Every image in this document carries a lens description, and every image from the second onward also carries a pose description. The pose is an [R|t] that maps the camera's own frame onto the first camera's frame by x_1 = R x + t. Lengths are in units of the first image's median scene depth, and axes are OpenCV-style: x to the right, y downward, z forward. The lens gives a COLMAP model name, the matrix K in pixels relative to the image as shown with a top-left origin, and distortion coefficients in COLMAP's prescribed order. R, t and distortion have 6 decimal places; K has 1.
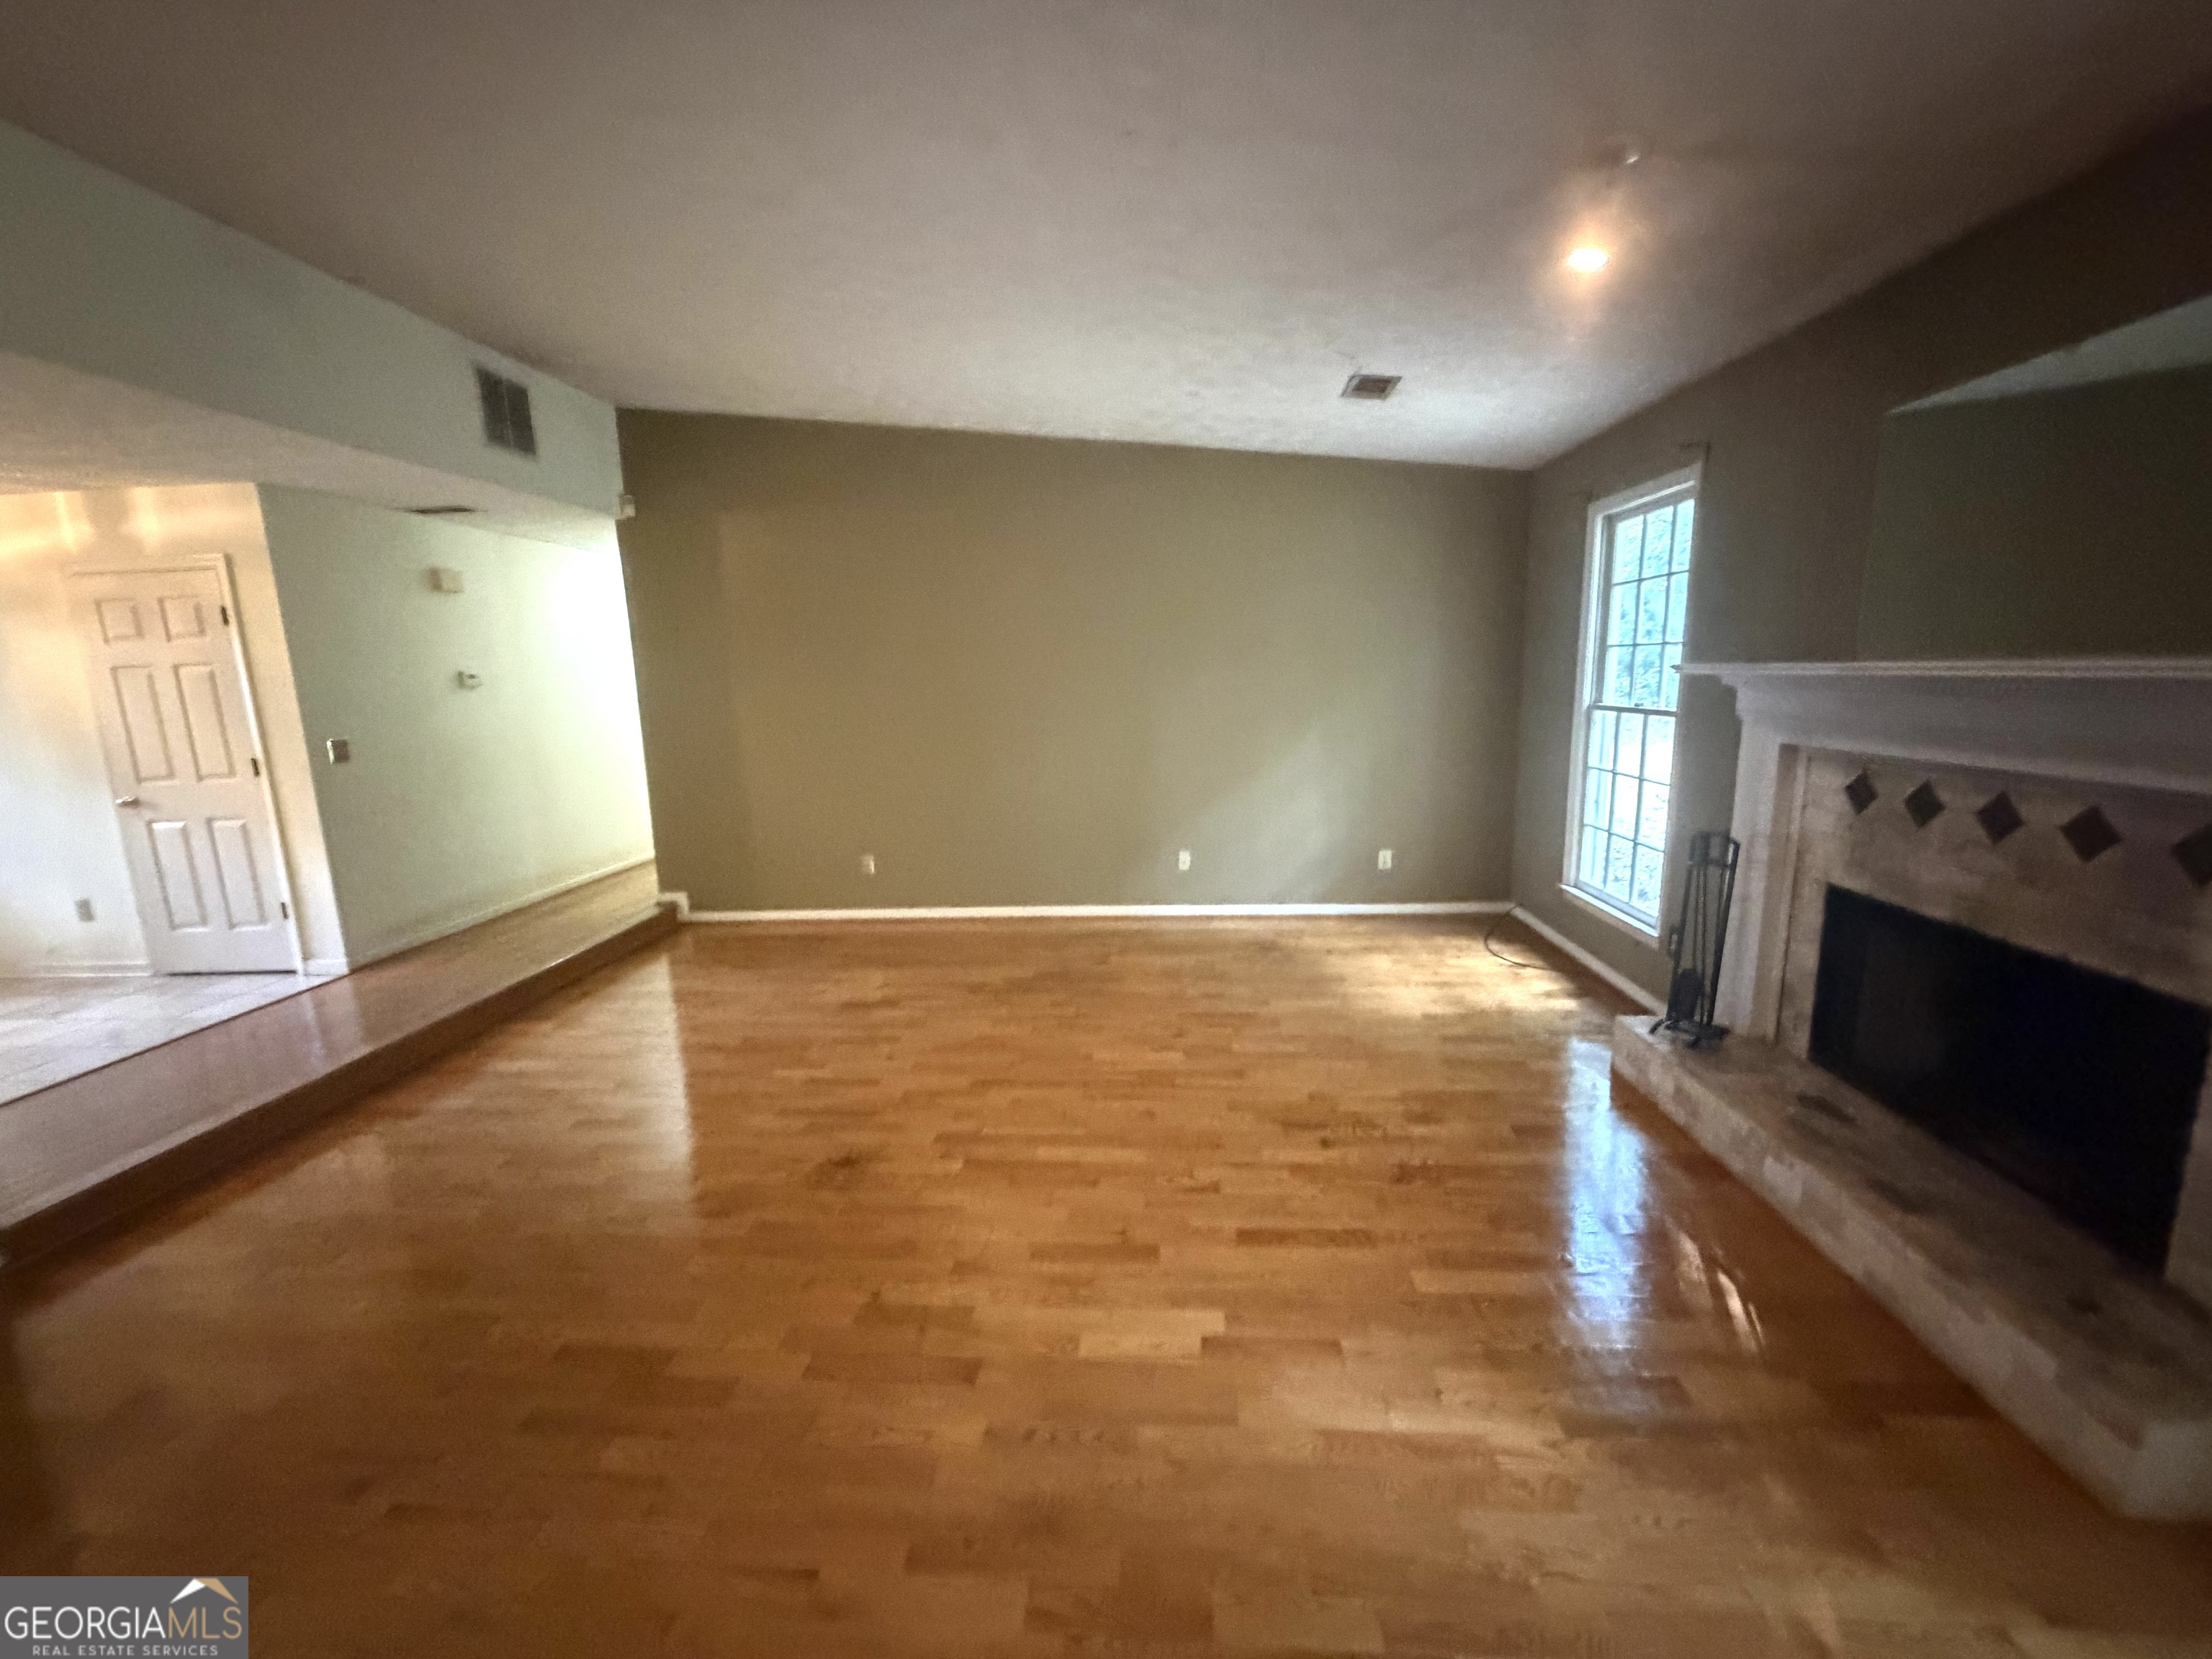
lens RADIAL K [[884.2, 0, 1099.8], [0, 884.2, 828.6], [0, 0, 1]] dist [0.001299, 0.000073]
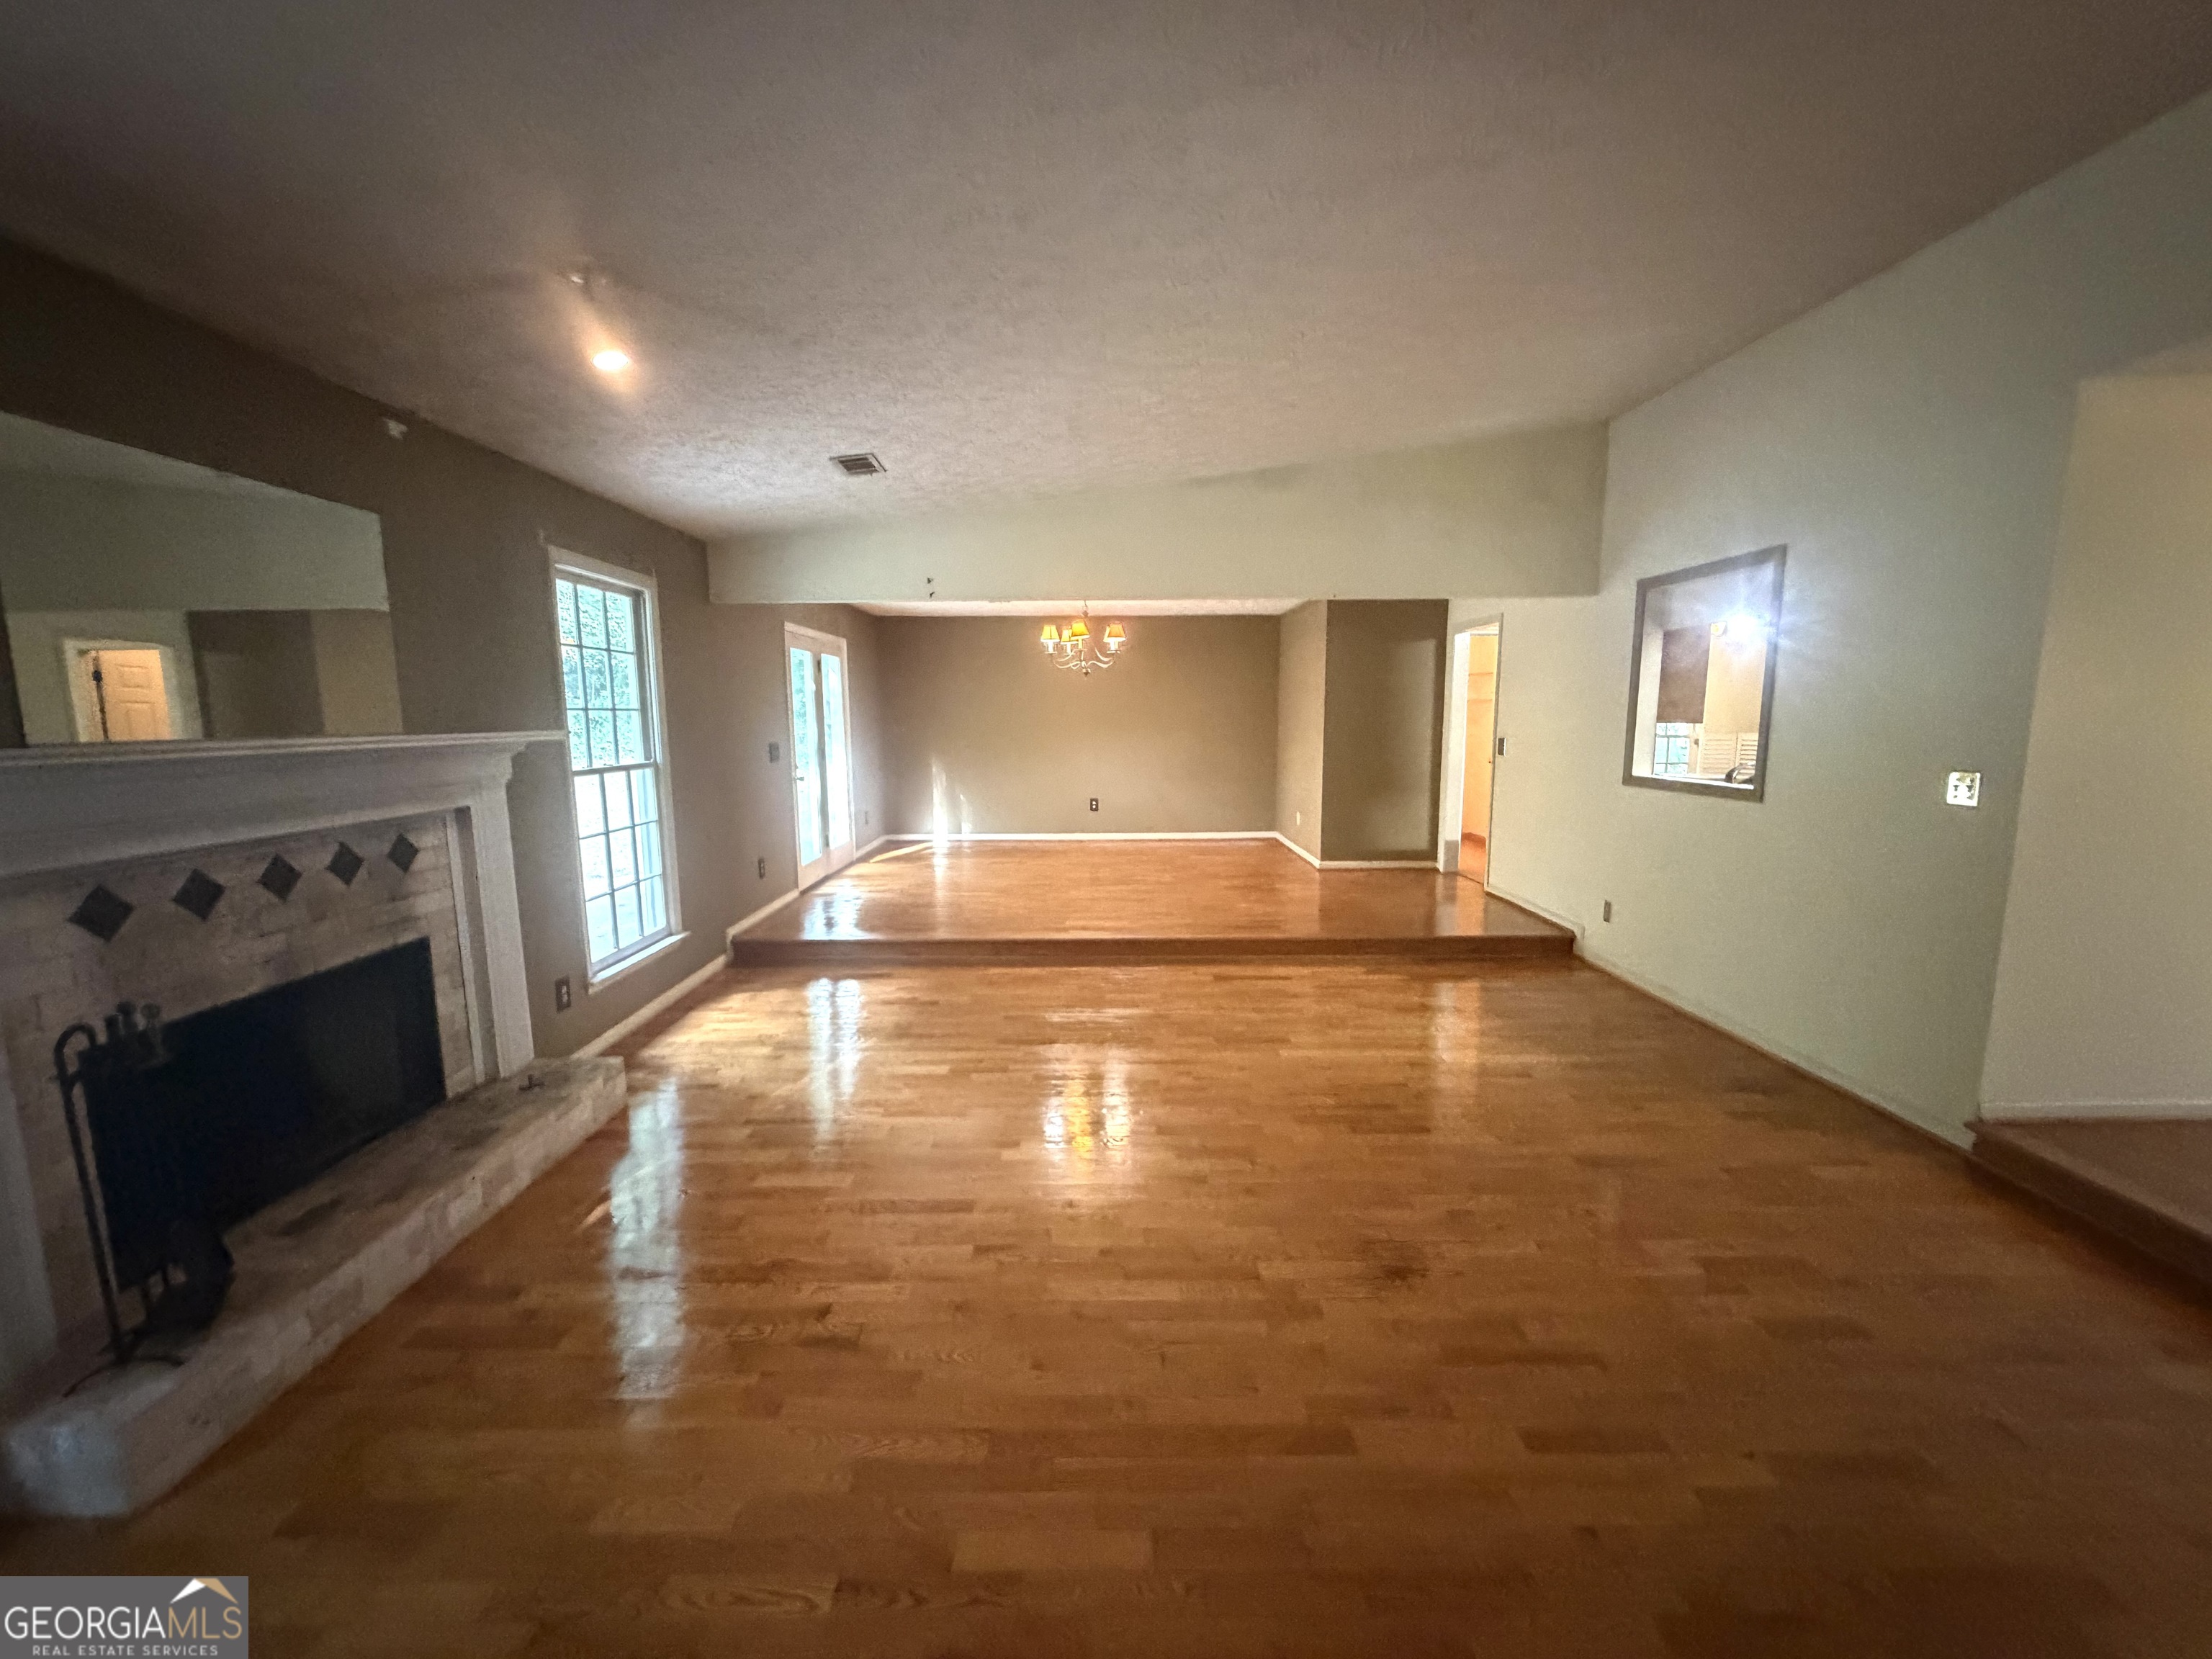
lens RADIAL K [[884.2, 0, 1099.8], [0, 884.2, 828.6], [0, 0, 1]] dist [0.001299, 0.000073]
pose [[-0.996226, 0.050795, -0.070386, 0.032030], [0.026989, 0.951968, 0.305006, -0.241419], [0.082498, 0.301955, -0.949746, 1.331981]]
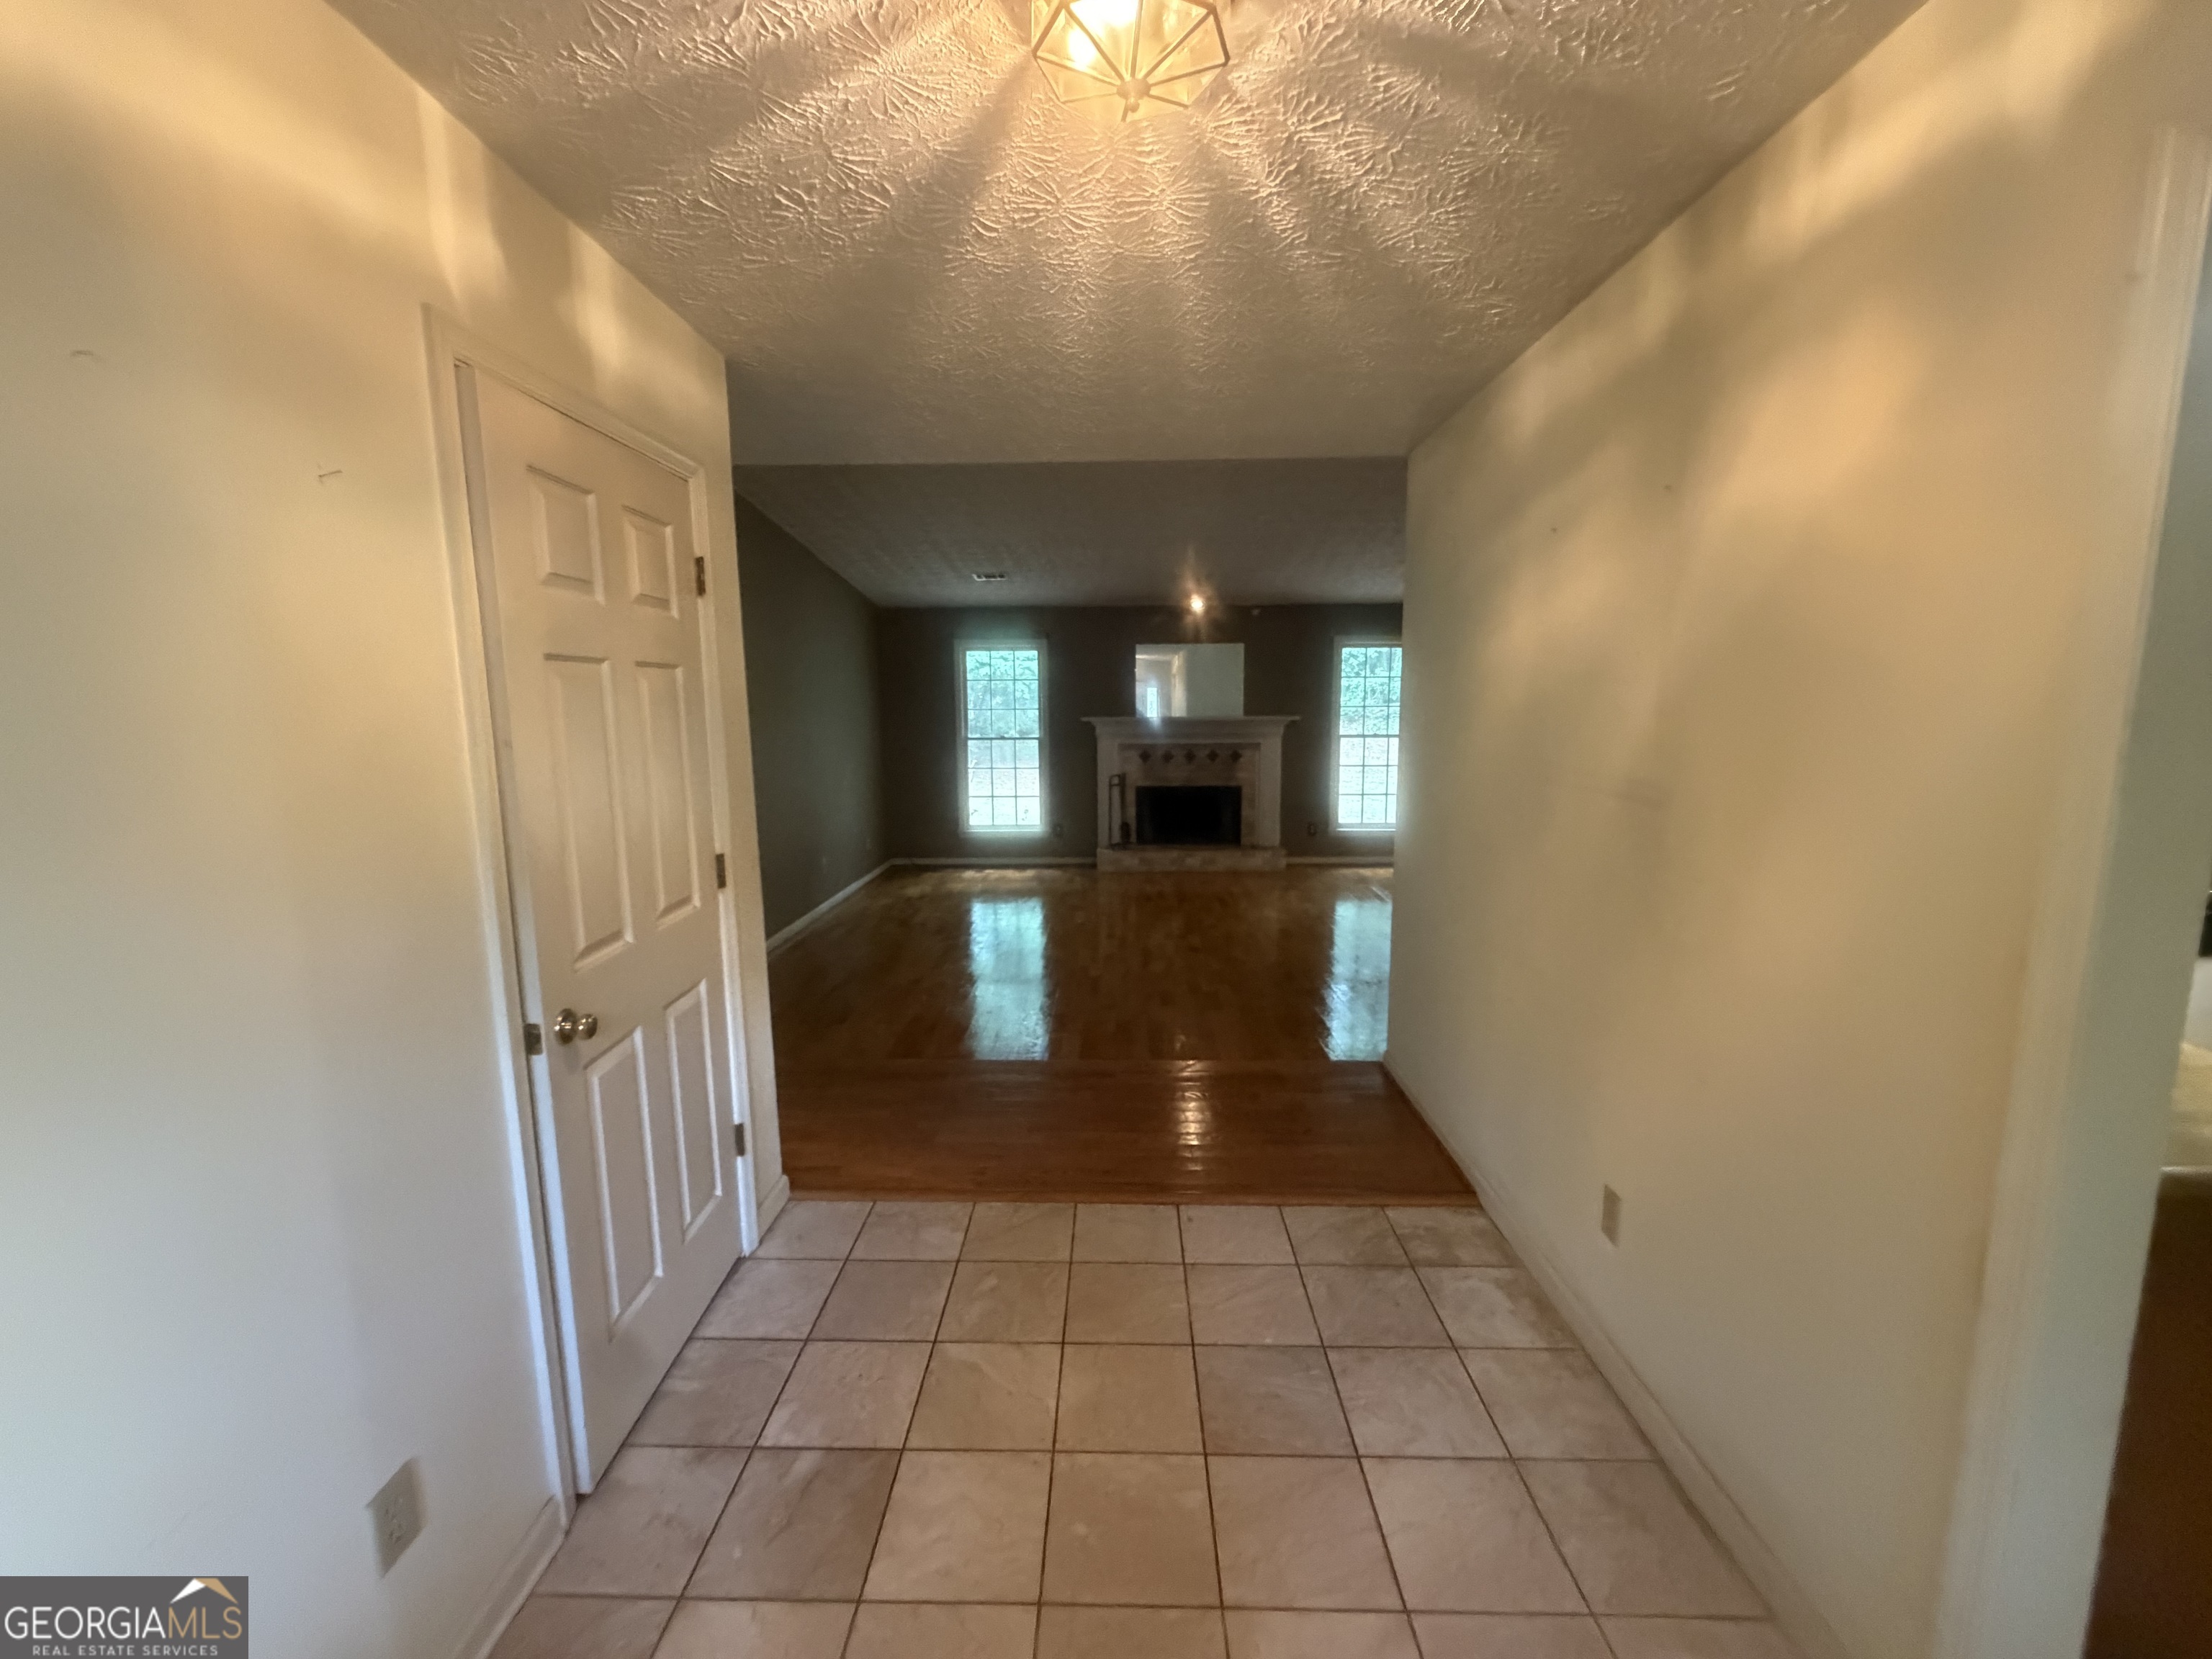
lens RADIAL K [[884.2, 0, 1099.8], [0, 884.2, 828.6], [0, 0, 1]] dist [0.001299, 0.000073]
pose [[-0.052290, -0.107587, 0.992820, -1.830657], [0.182729, 0.976364, 0.115428, -0.141229], [-0.981772, 0.187452, -0.031395, 0.987286]]
